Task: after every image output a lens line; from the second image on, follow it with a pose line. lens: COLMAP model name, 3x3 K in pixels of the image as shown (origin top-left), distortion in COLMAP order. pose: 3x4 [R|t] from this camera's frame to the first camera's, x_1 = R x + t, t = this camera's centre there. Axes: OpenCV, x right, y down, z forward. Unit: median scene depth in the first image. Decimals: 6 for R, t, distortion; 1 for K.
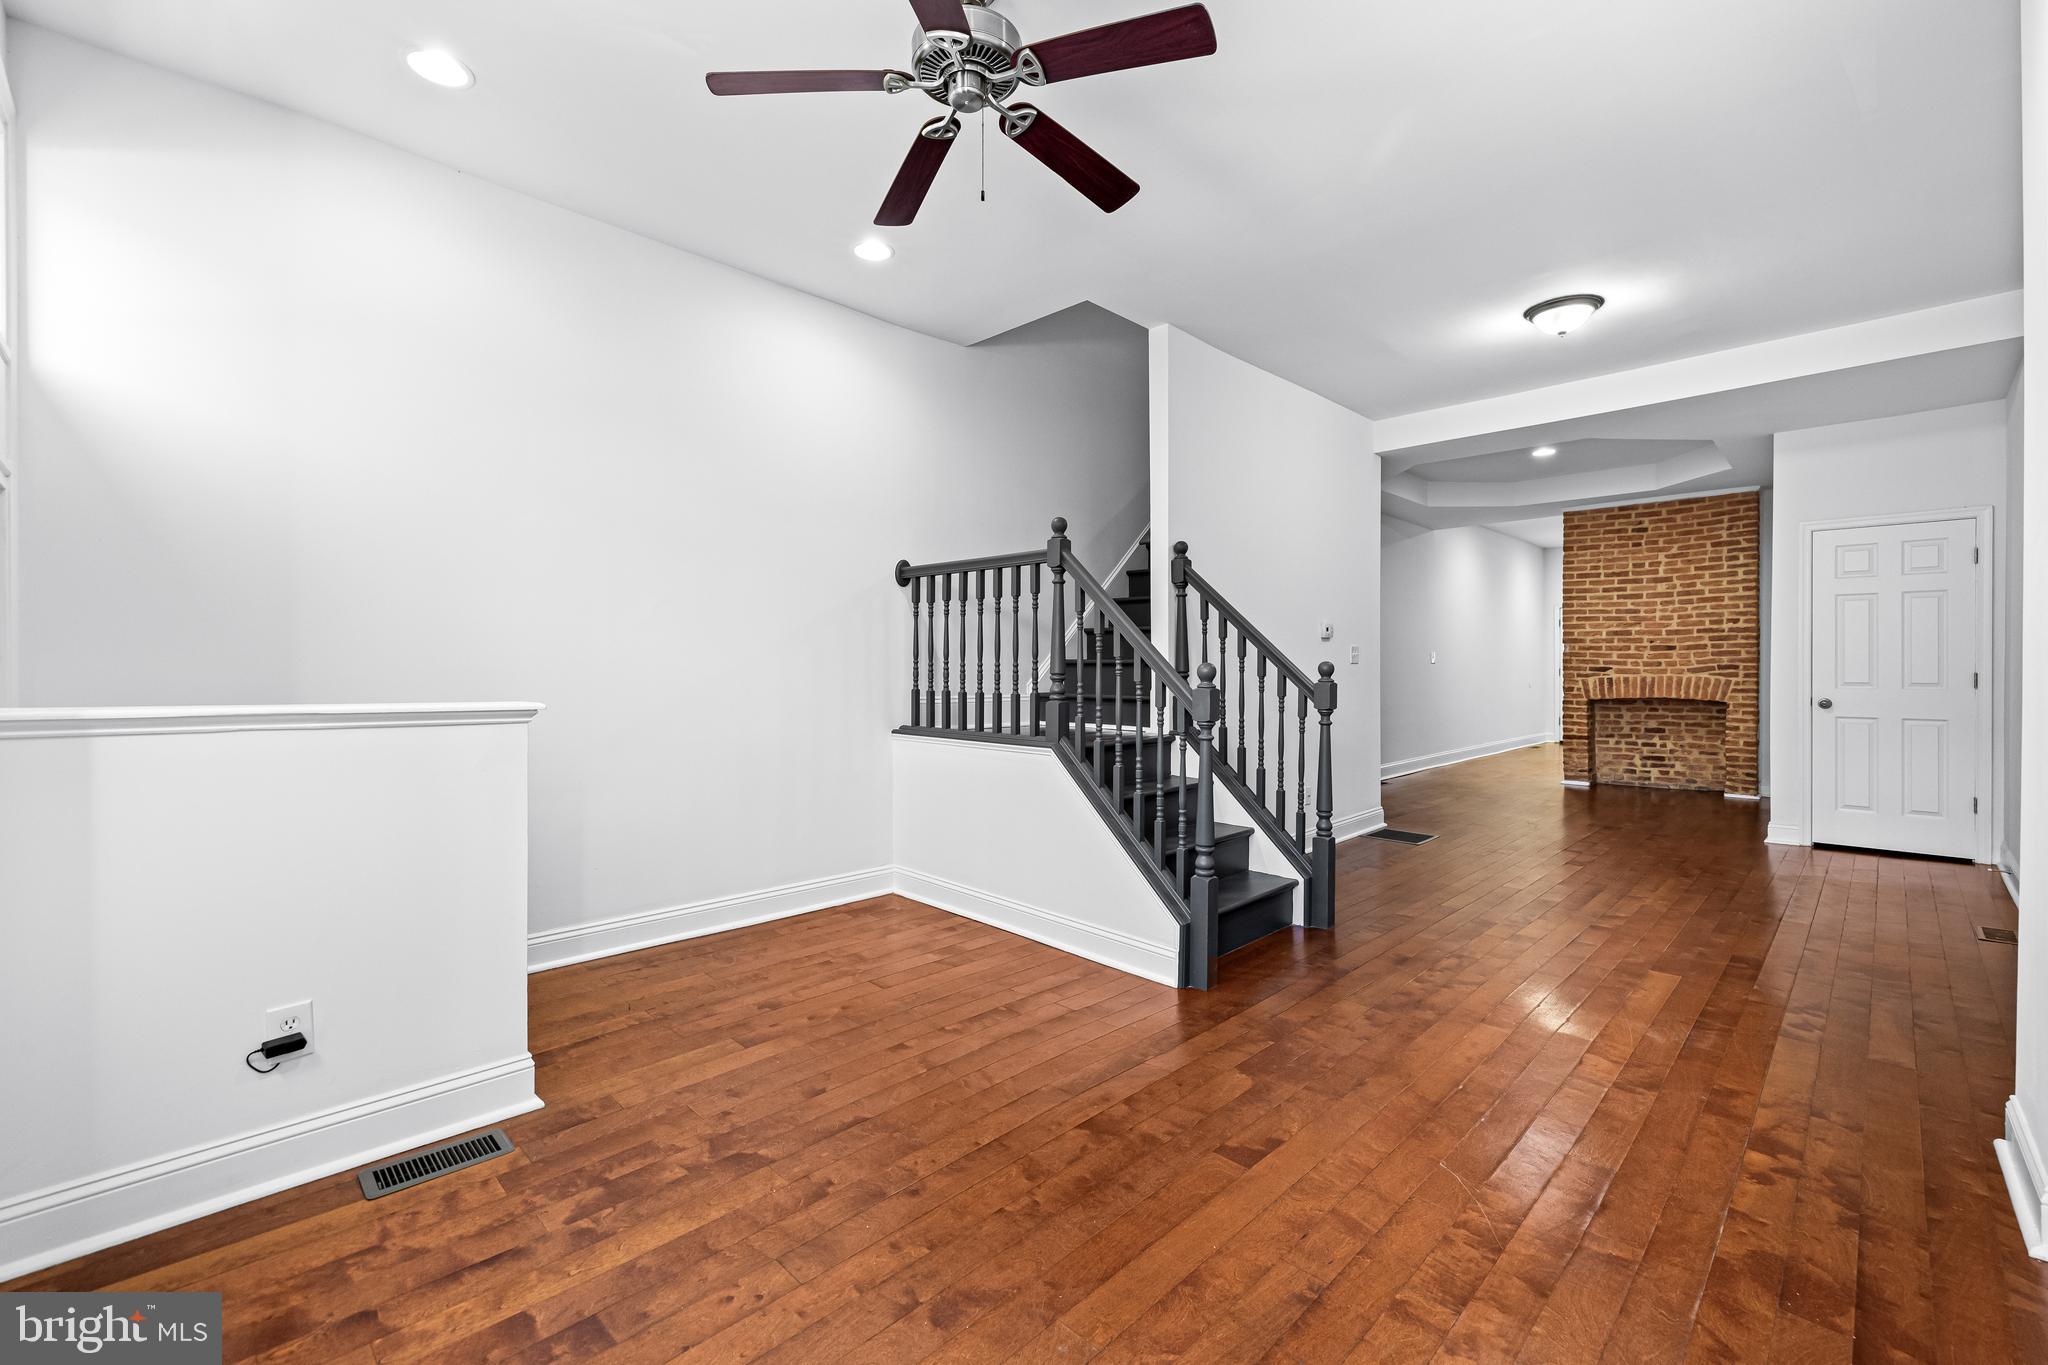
lens RADIAL K [[864.9, 0, 1009.3], [0, 864.9, 667.4], [0, 0, 1]] dist [0.000529, 0.000981]
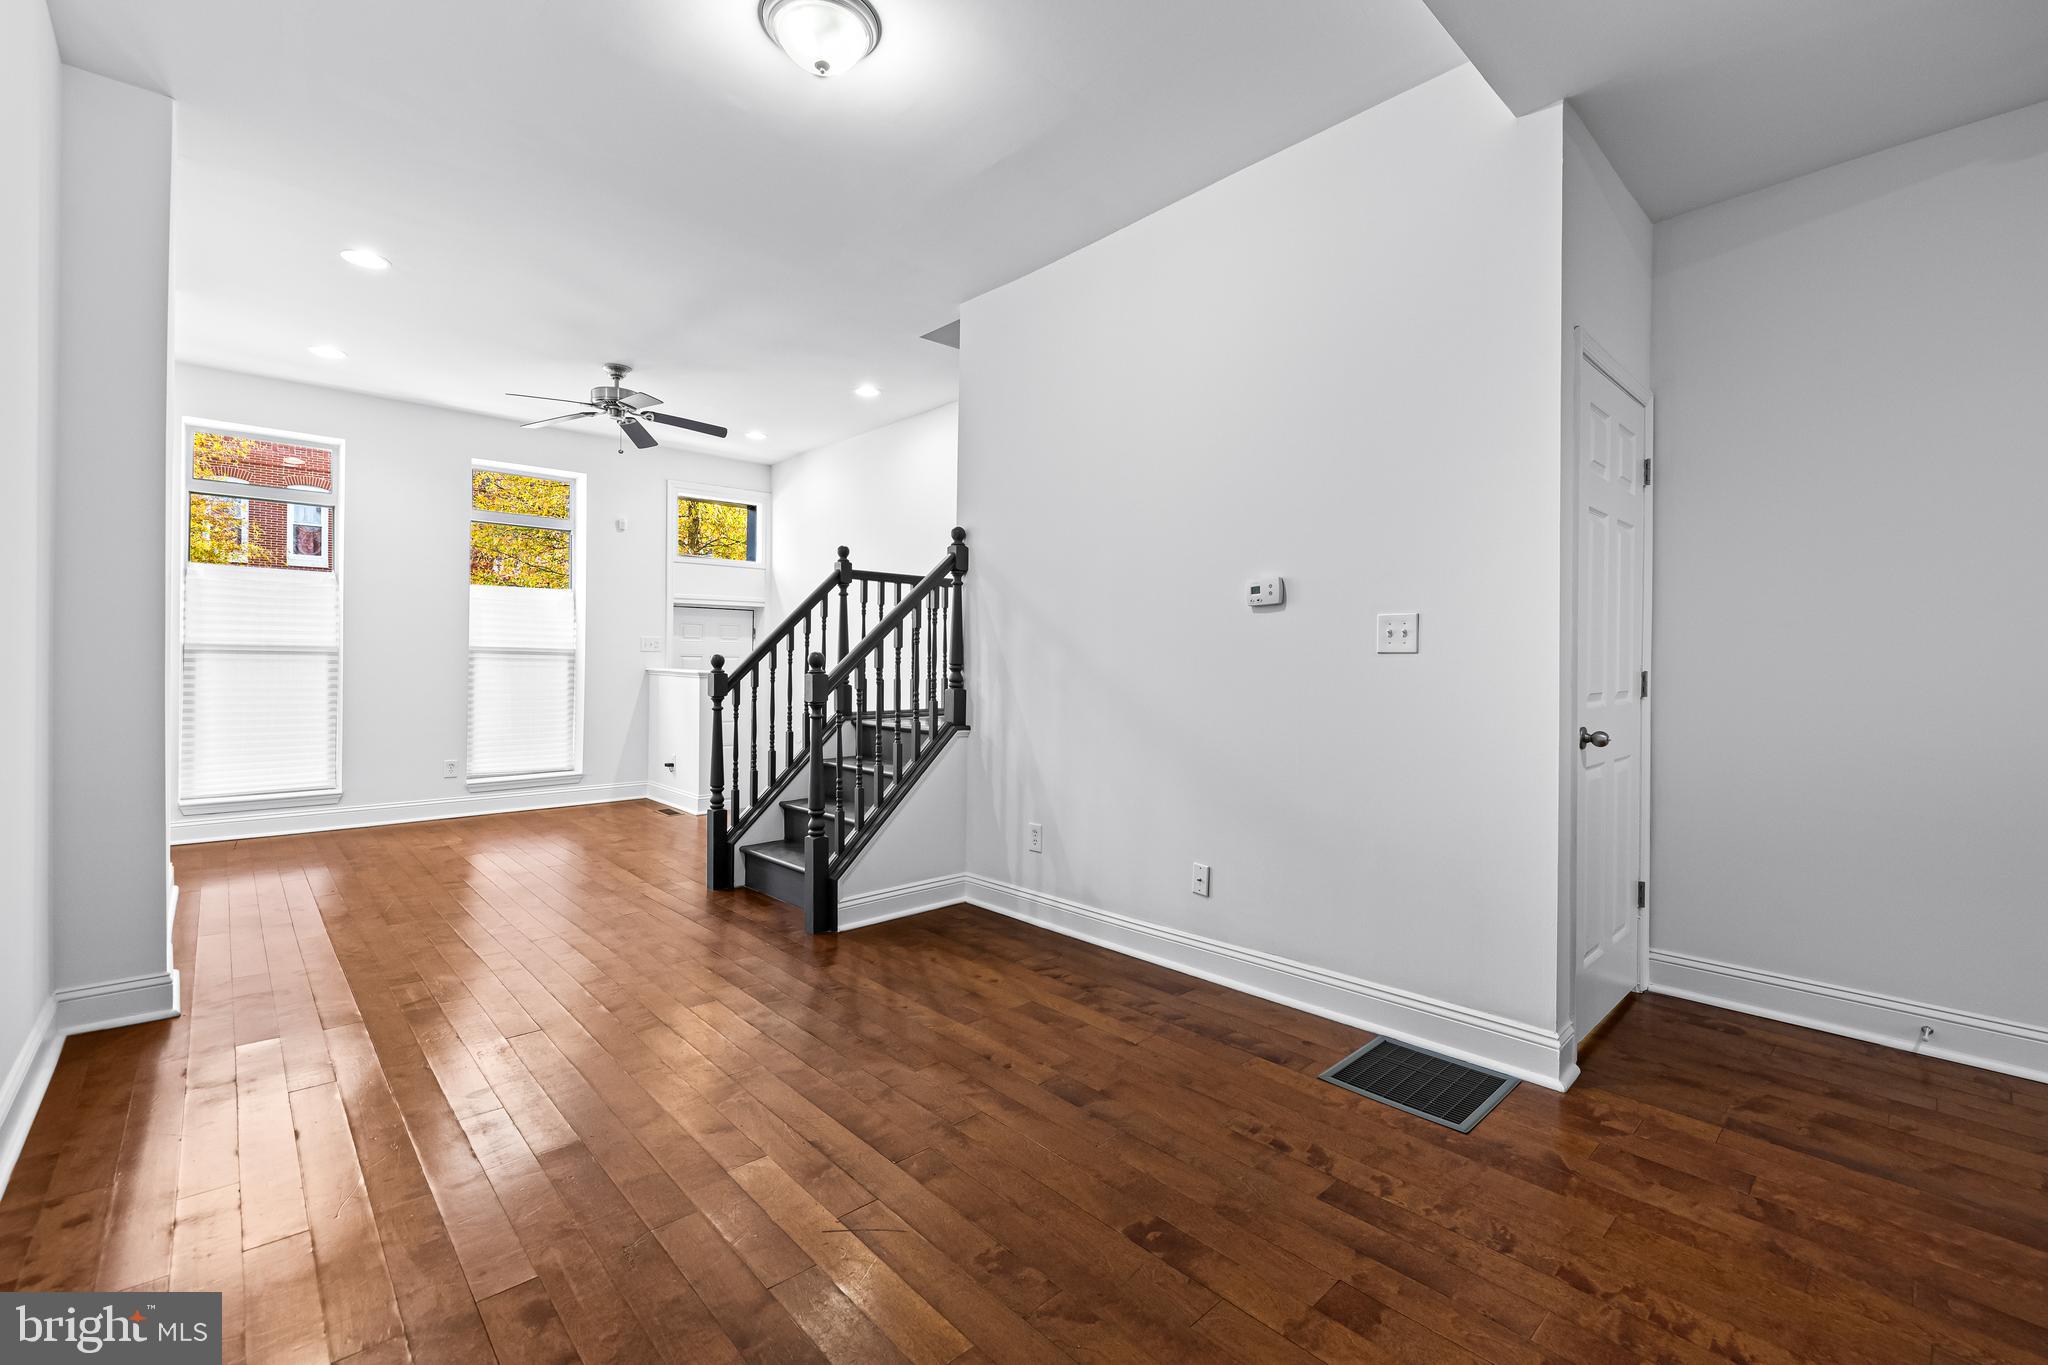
lens RADIAL K [[864.9, 0, 1025.3], [0, 864.9, 666.5], [0, 0, 1]] dist [0.000529, 0.000981]
pose [[-0.029579, 0.003757, -0.999555, 0.885667], [-0.009177, 0.999950, 0.004030, 0.002166], [0.999520, 0.009292, -0.029543, 0.850315]]
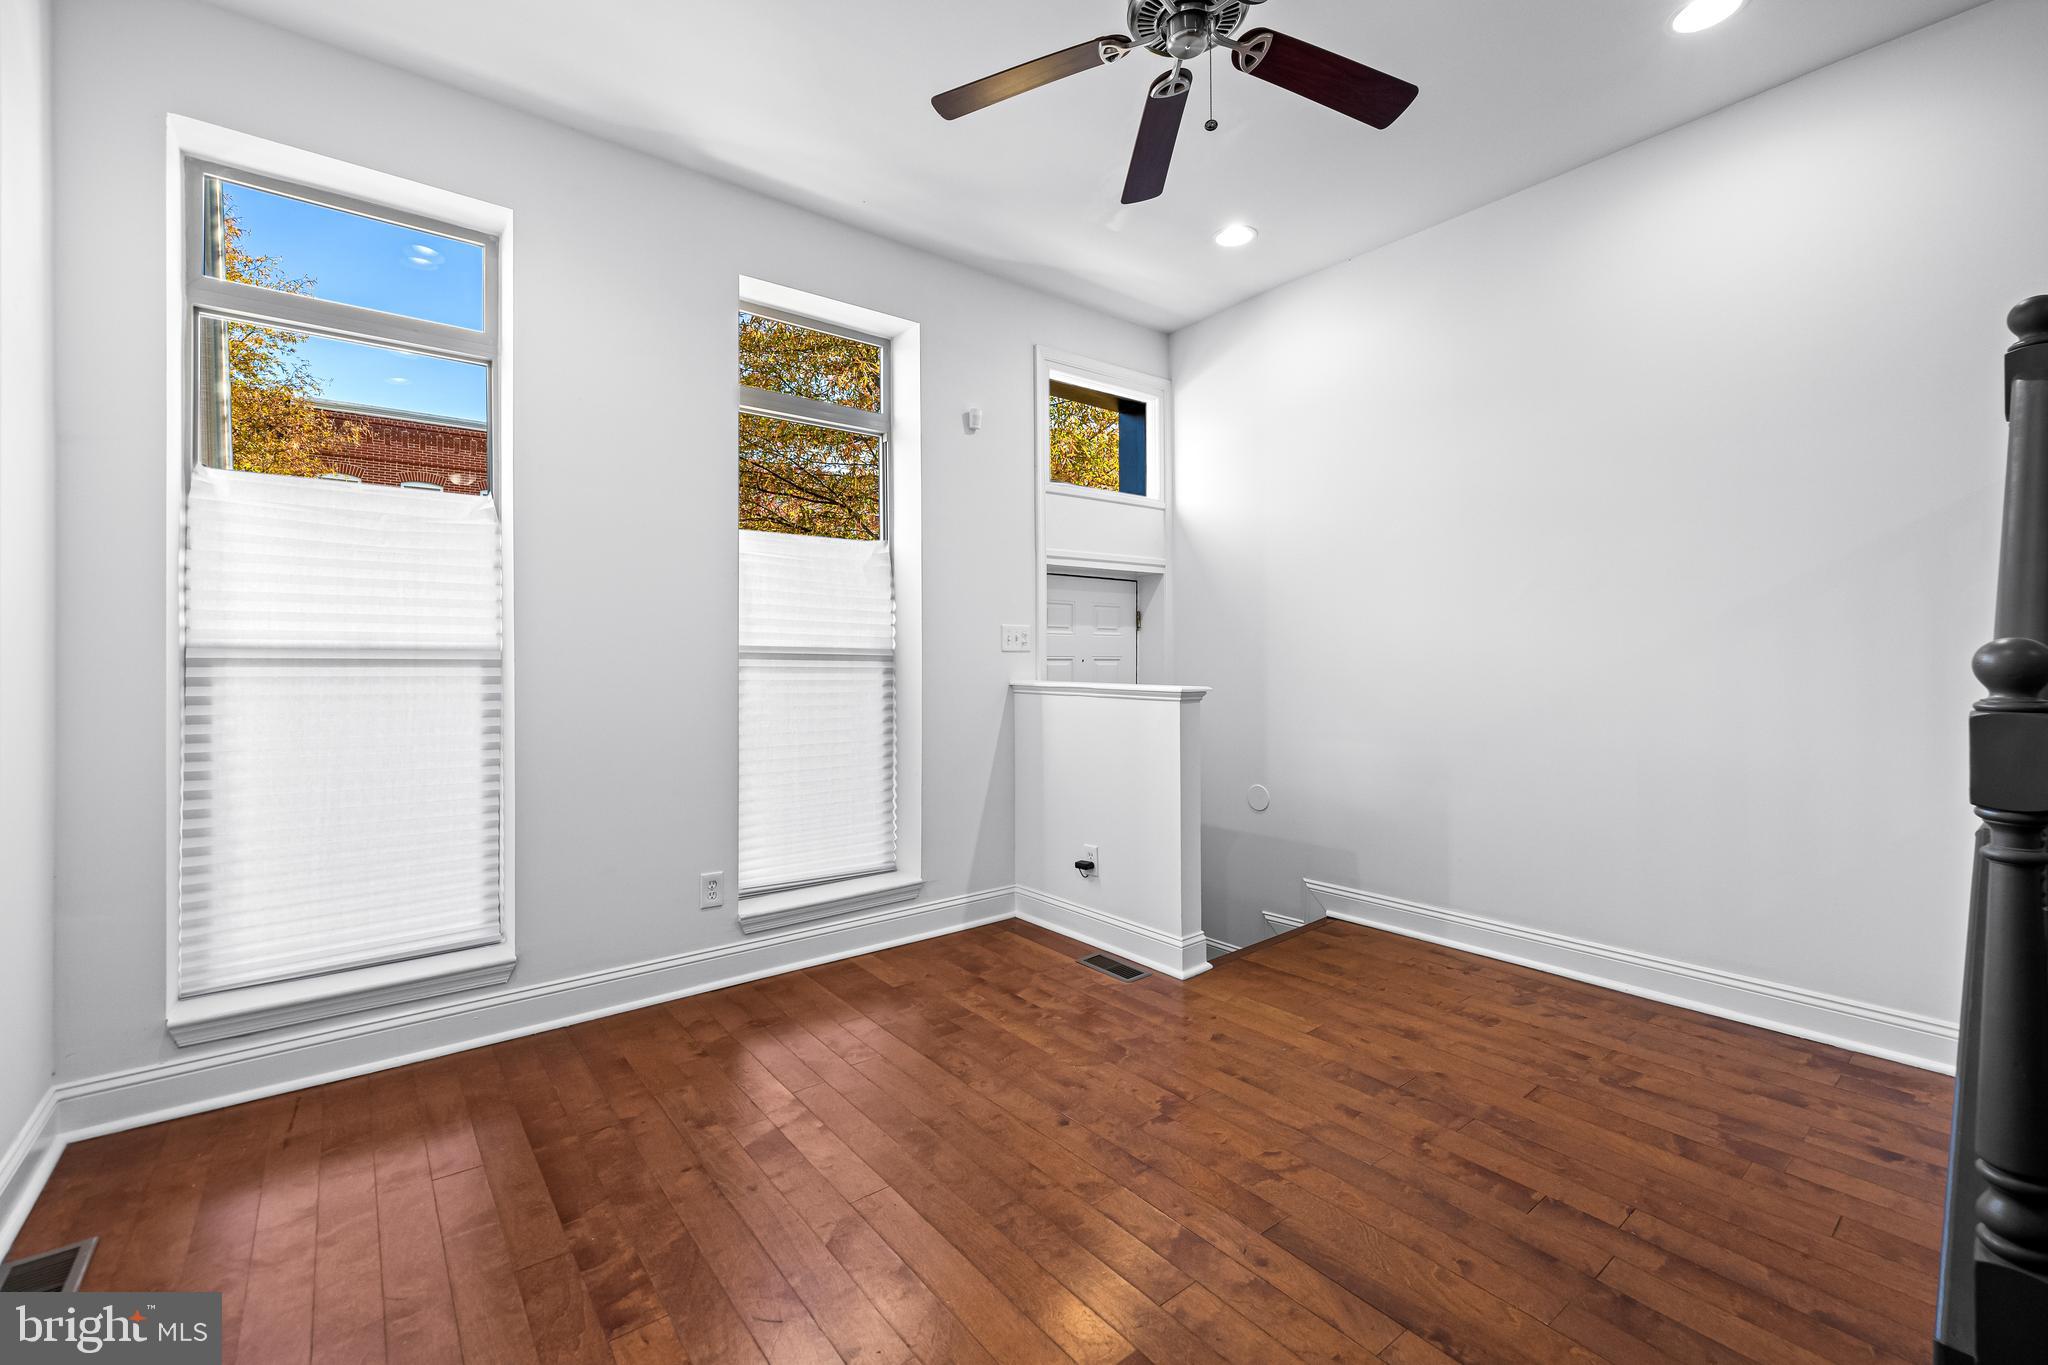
lens RADIAL K [[864.9, 0, 1025.1], [0, 864.9, 660.2], [0, 0, 1]] dist [0.000529, 0.000981]
pose [[-0.113778, -0.005553, -0.993491, 0.342002], [0.005946, 0.999963, -0.006270, 0.001842], [0.993488, -0.006620, -0.113740, 0.359920]]
